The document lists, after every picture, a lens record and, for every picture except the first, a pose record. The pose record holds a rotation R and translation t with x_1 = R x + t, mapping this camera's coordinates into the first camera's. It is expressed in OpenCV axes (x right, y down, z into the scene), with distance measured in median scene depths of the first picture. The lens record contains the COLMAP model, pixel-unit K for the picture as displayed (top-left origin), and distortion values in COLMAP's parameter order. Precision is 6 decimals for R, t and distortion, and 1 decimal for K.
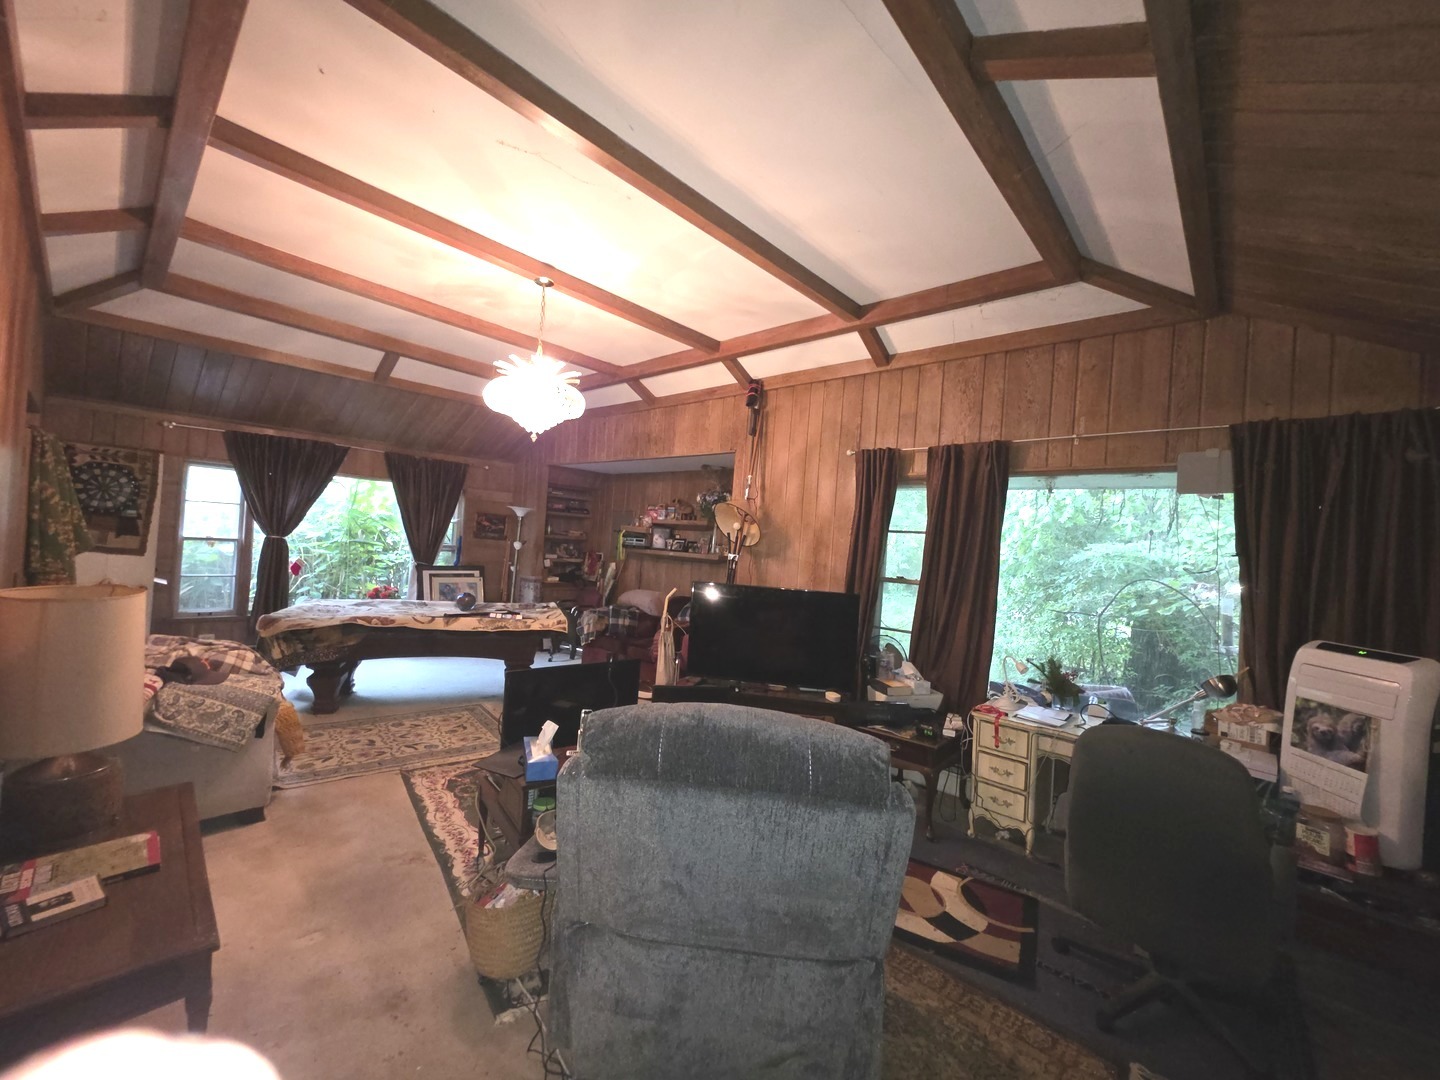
lens RADIAL K [[573.9, 0, 719.5], [0, 573.9, 525.4], [0, 0, 1]] dist [0.002991, -0.000064]
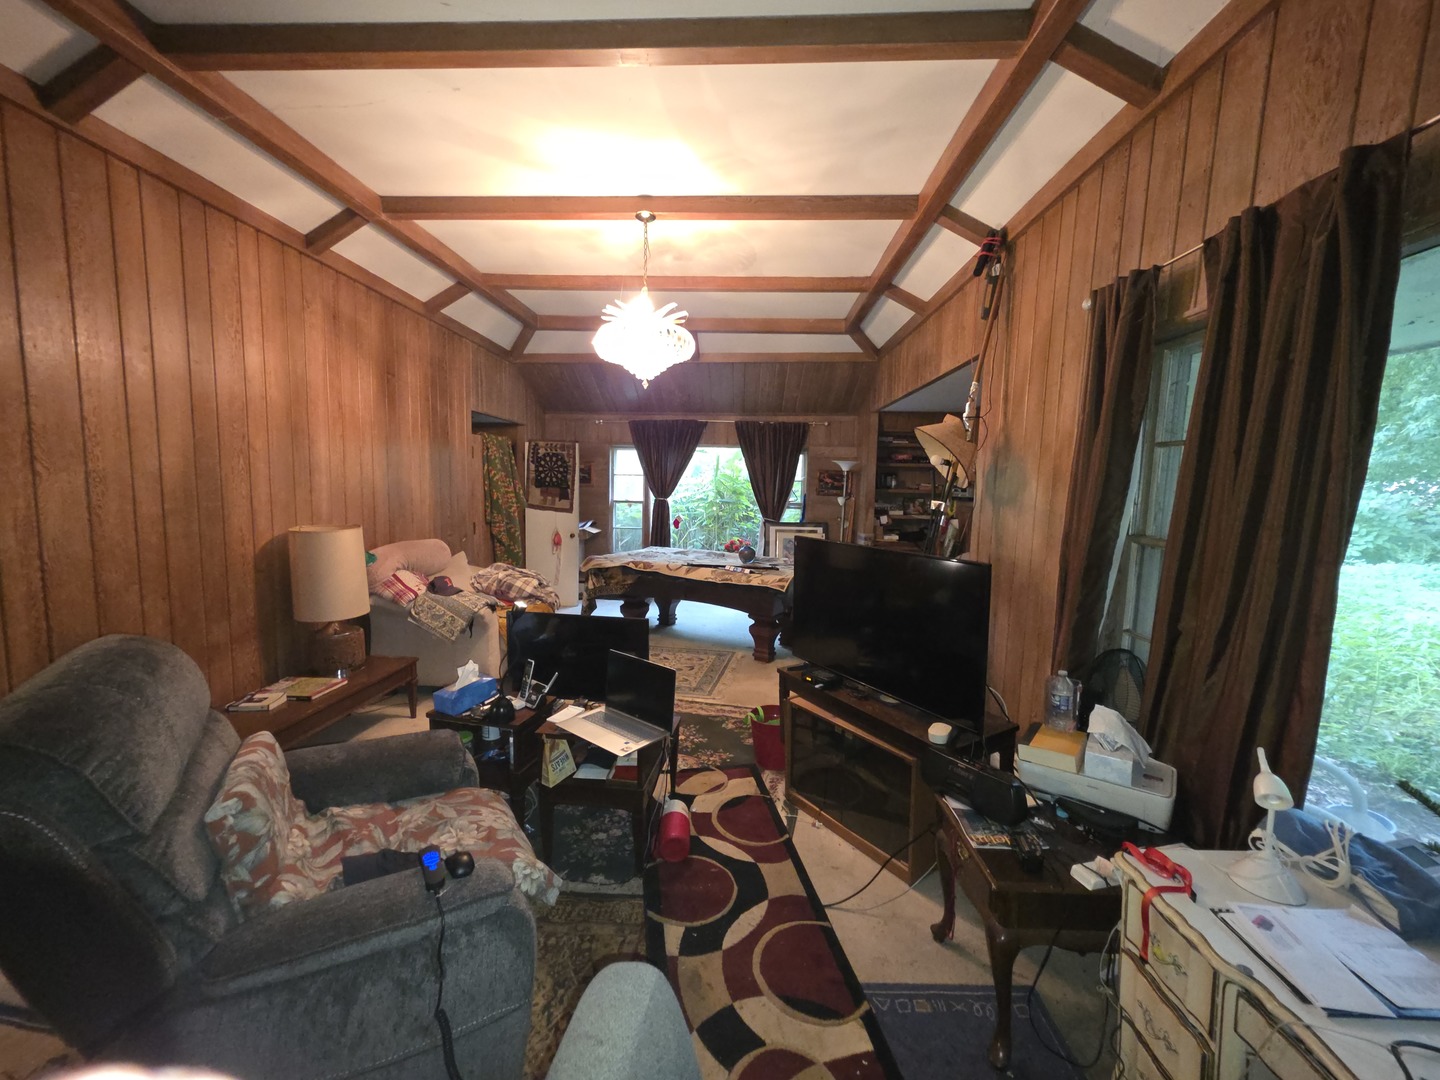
lens RADIAL K [[573.9, 0, 733.0], [0, 573.9, 527.9], [0, 0, 1]] dist [0.002991, -0.000064]
pose [[0.639033, 0.007139, -0.769146, 0.401822], [0.045693, 0.997839, 0.047225, 0.039030], [0.767821, -0.065323, 0.637326, 0.365703]]
